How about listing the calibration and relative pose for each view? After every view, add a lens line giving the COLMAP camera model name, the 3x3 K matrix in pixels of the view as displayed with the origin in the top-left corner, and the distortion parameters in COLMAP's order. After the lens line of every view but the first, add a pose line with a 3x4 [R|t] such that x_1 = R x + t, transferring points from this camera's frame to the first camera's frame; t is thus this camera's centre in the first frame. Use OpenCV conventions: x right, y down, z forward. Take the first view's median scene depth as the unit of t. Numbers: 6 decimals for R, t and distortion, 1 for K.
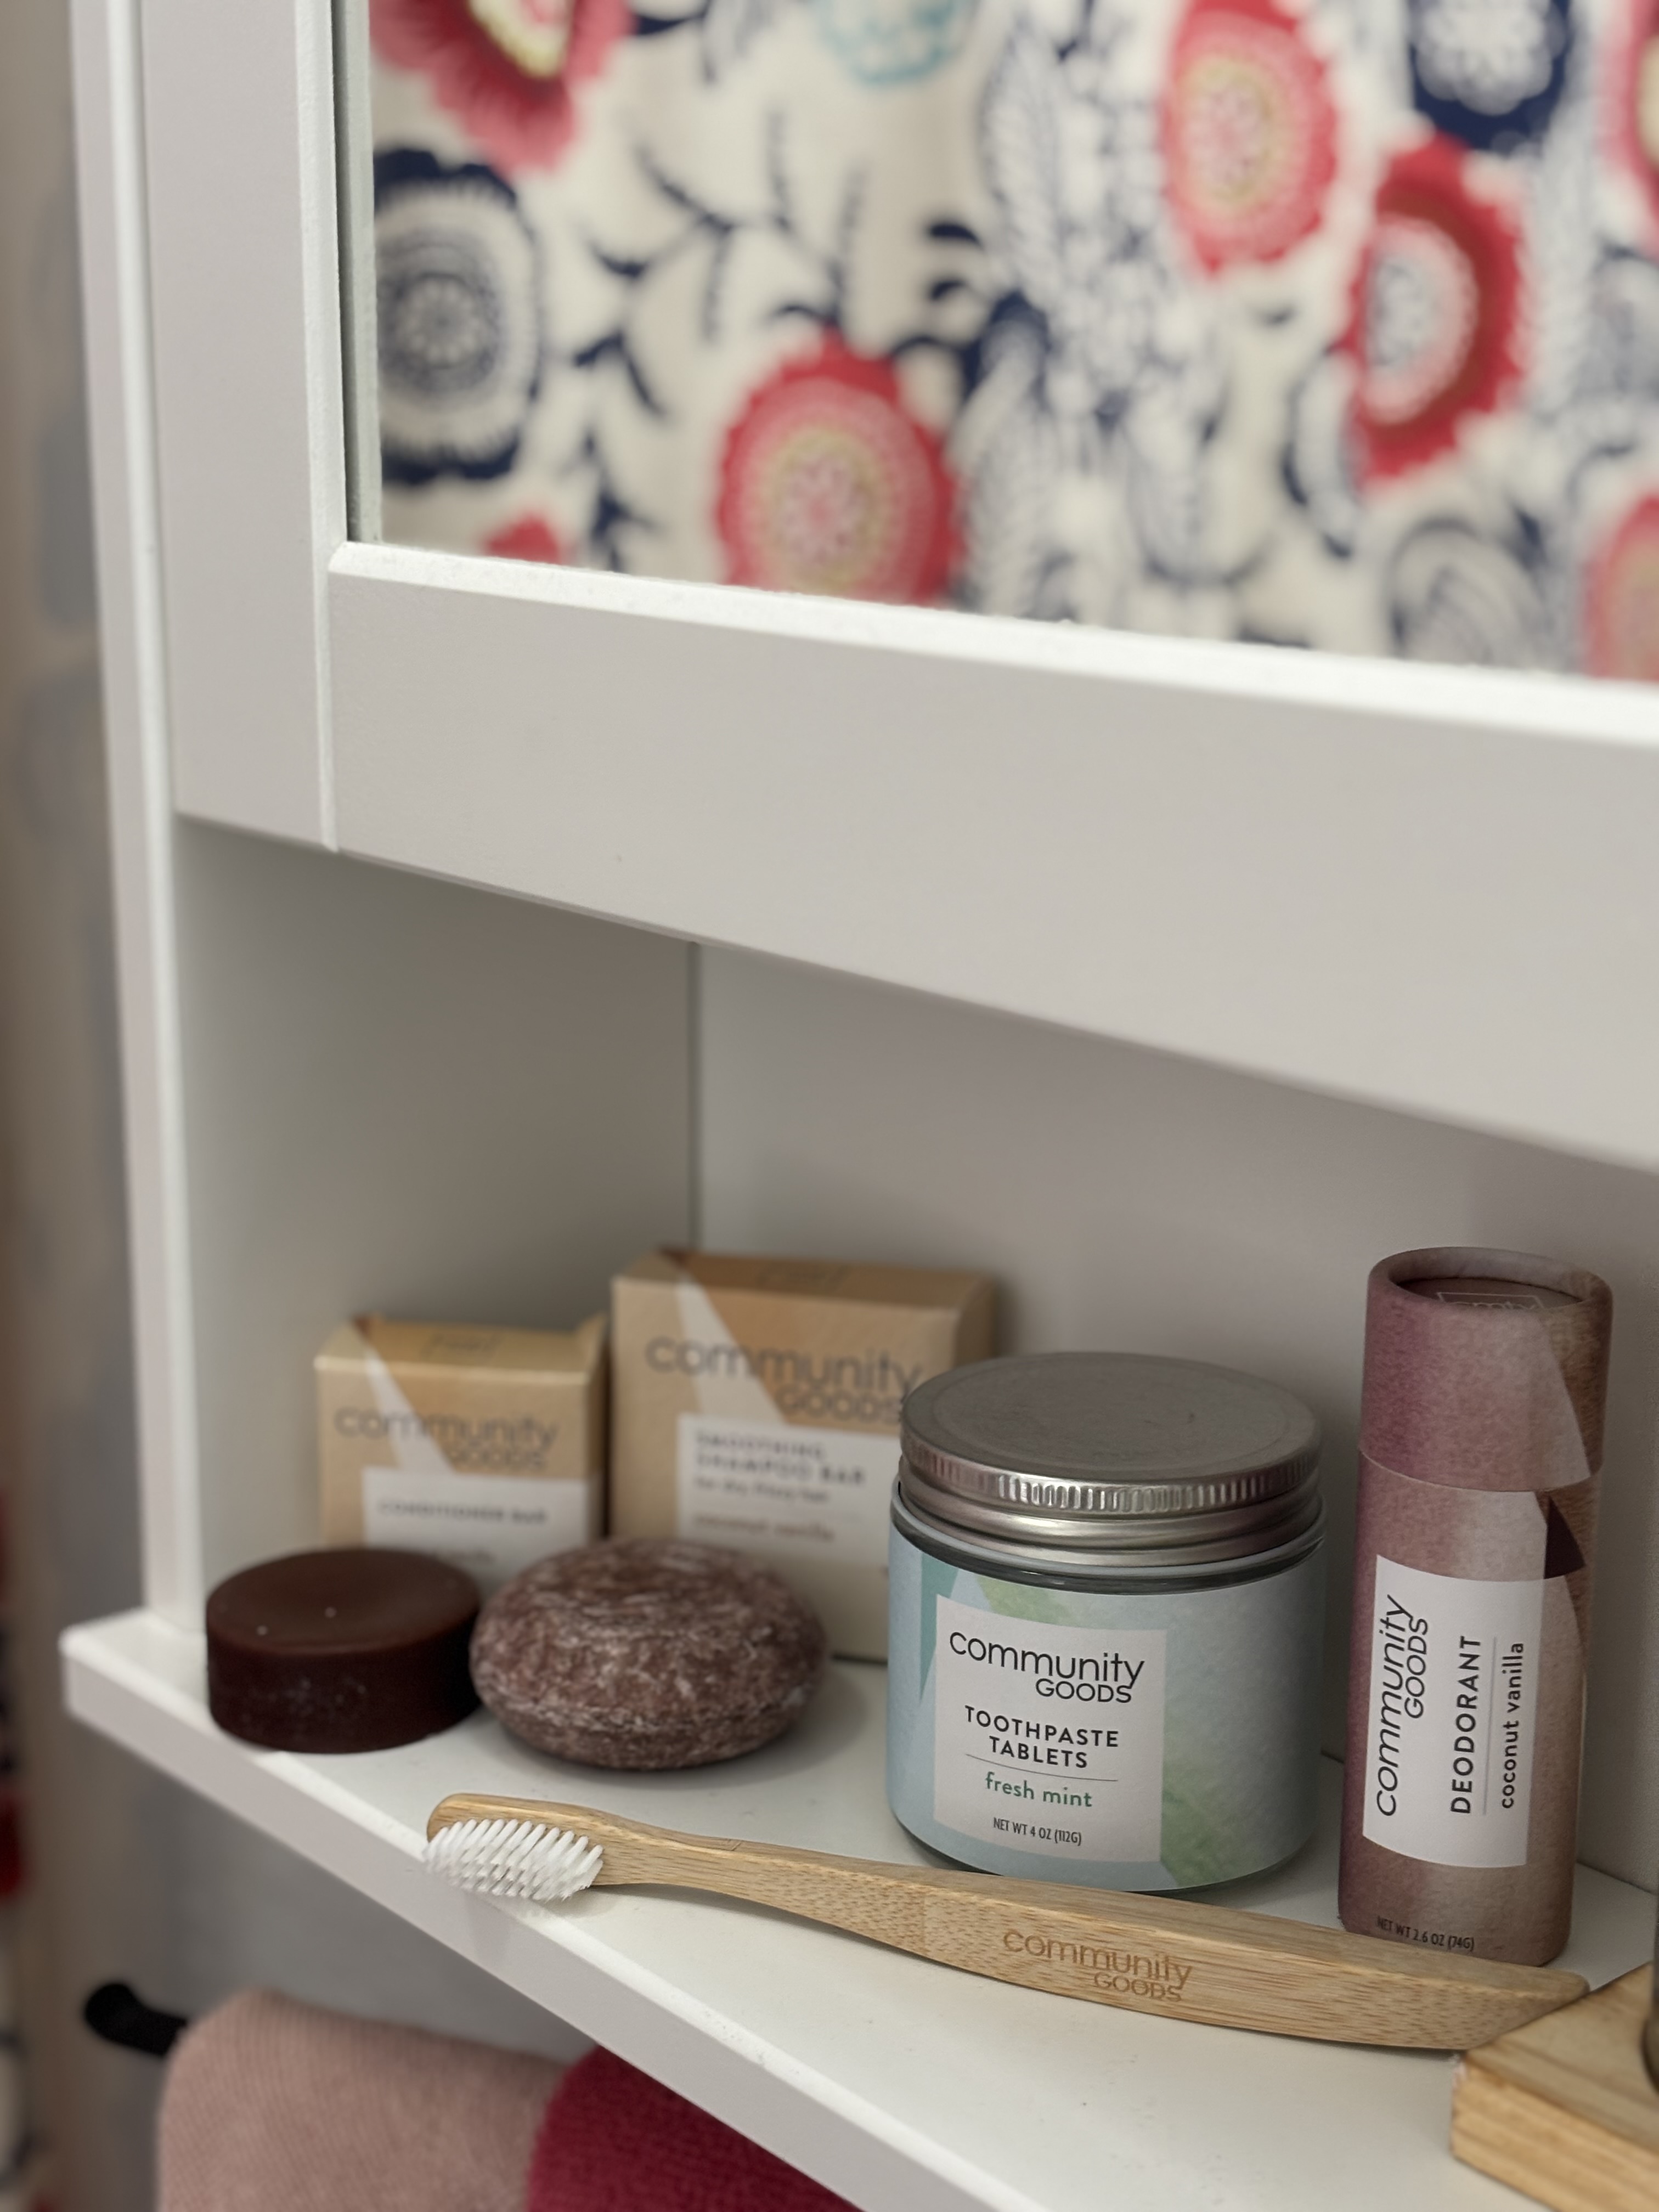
lens RADIAL K [[3410.1, 0, 829.5], [0, 3410.1, 1106.0], [0, 0, 1]] dist [0.226129, -1.015667]
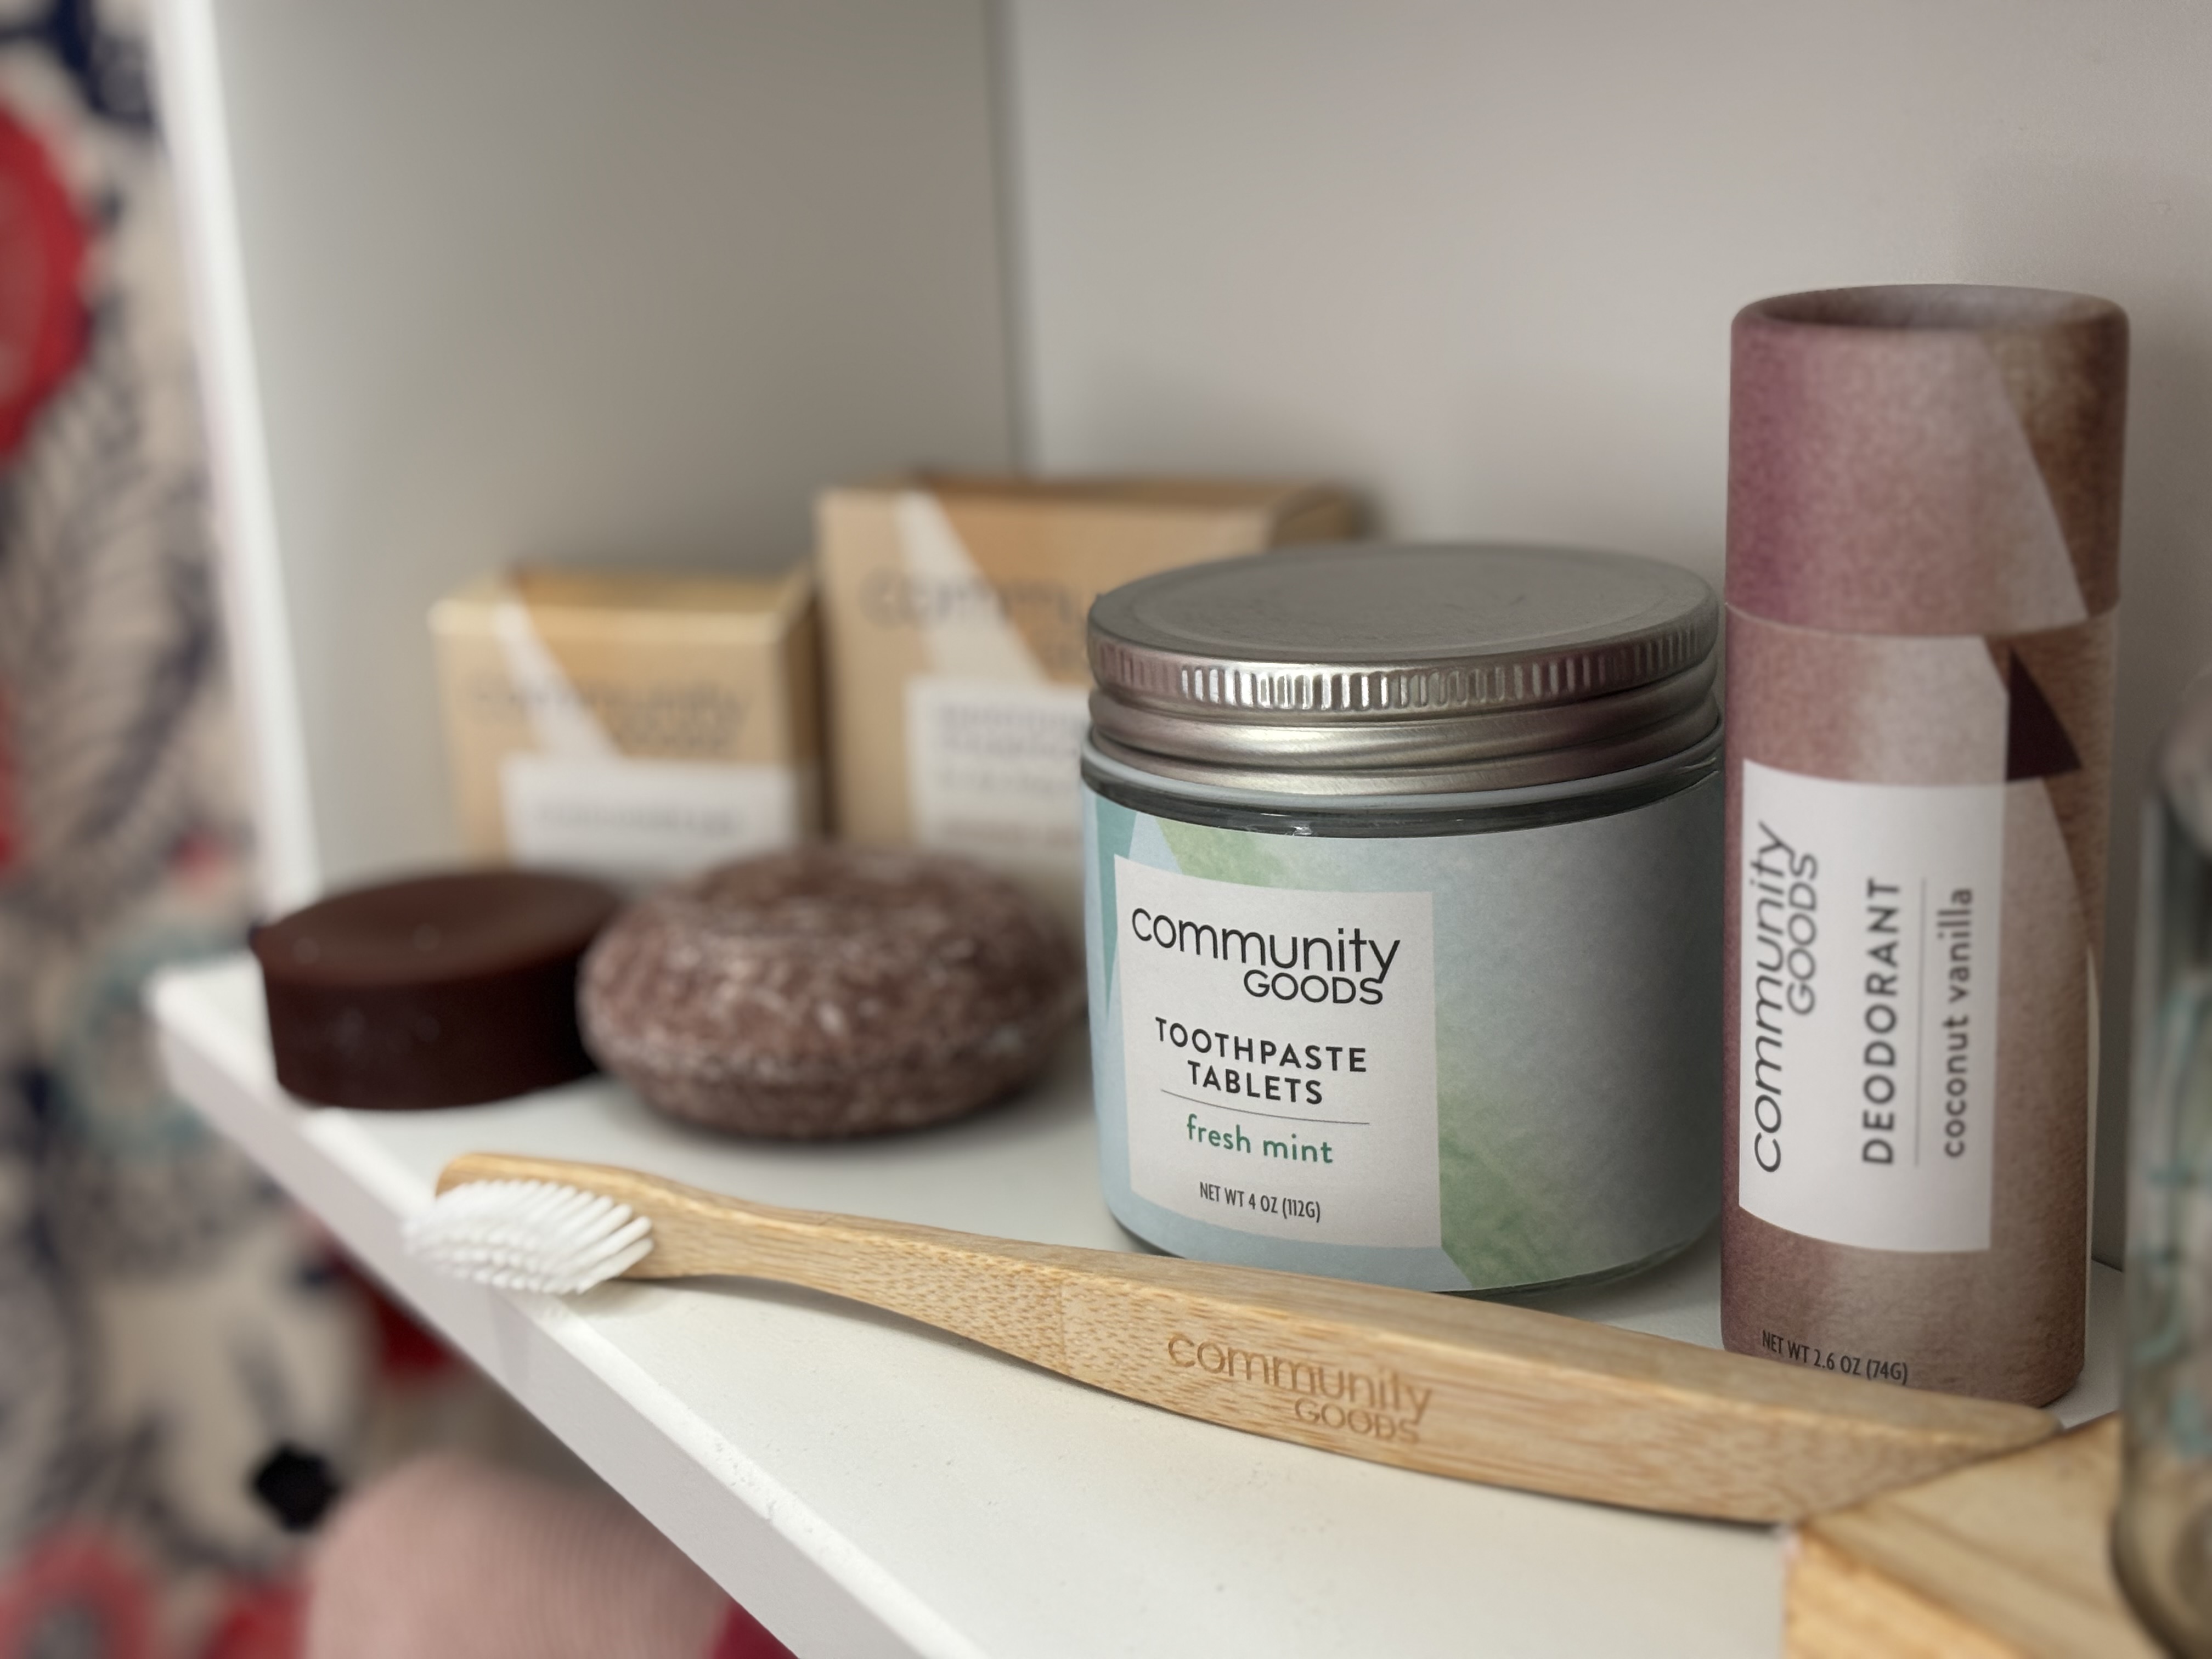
lens RADIAL K [[3410.1, 0, 1111.2], [0, 3410.1, 868.4], [0, 0, 1]] dist [0.226129, -1.015667]
pose [[0.983788, -0.005337, -0.179256, 0.154711], [0.013798, 0.998847, 0.045988, 0.117512], [0.178804, -0.047716, 0.982727, 0.351051]]
